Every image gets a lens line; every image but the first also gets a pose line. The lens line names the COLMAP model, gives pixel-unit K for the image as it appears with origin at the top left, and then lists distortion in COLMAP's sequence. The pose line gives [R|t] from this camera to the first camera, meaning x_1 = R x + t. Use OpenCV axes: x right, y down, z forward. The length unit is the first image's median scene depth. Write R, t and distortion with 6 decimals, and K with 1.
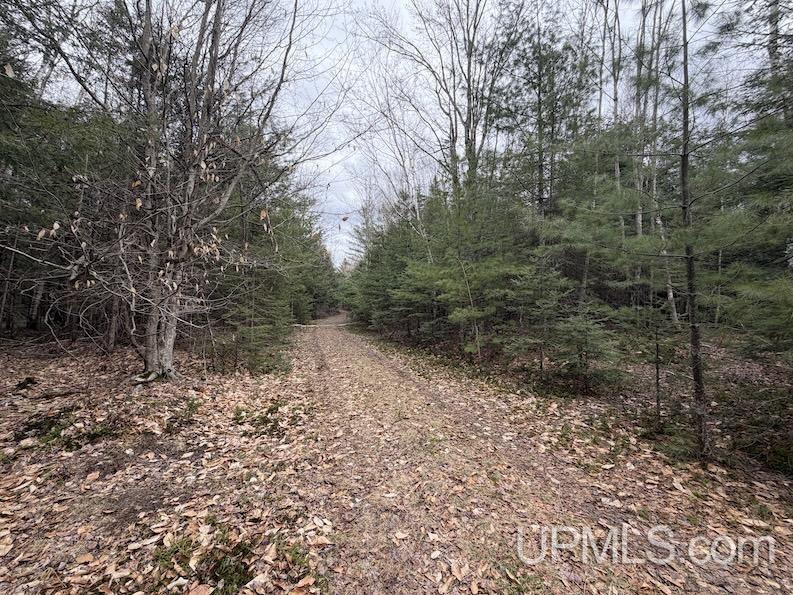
lens RADIAL K [[313.7, 0, 397.6], [0, 313.7, 300.7], [0, 0, 1]] dist [-0.000100, 0.000006]
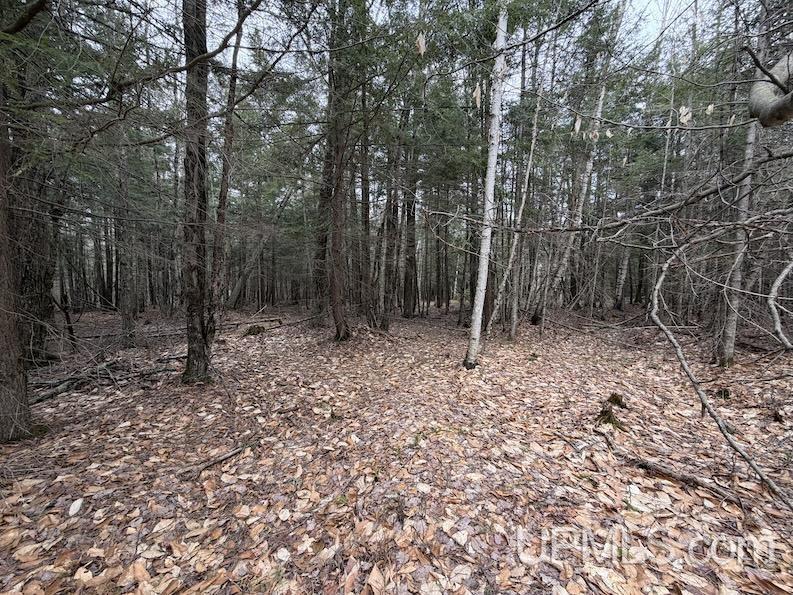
lens RADIAL K [[313.7, 0, 397.6], [0, 313.7, 295.8], [0, 0, 1]] dist [-0.000100, 0.000006]
pose [[0.095995, 0.007988, -0.995350, -0.423609], [0.036277, 0.999275, 0.011519, 0.018585], [0.994720, -0.037214, 0.095636, 0.367111]]
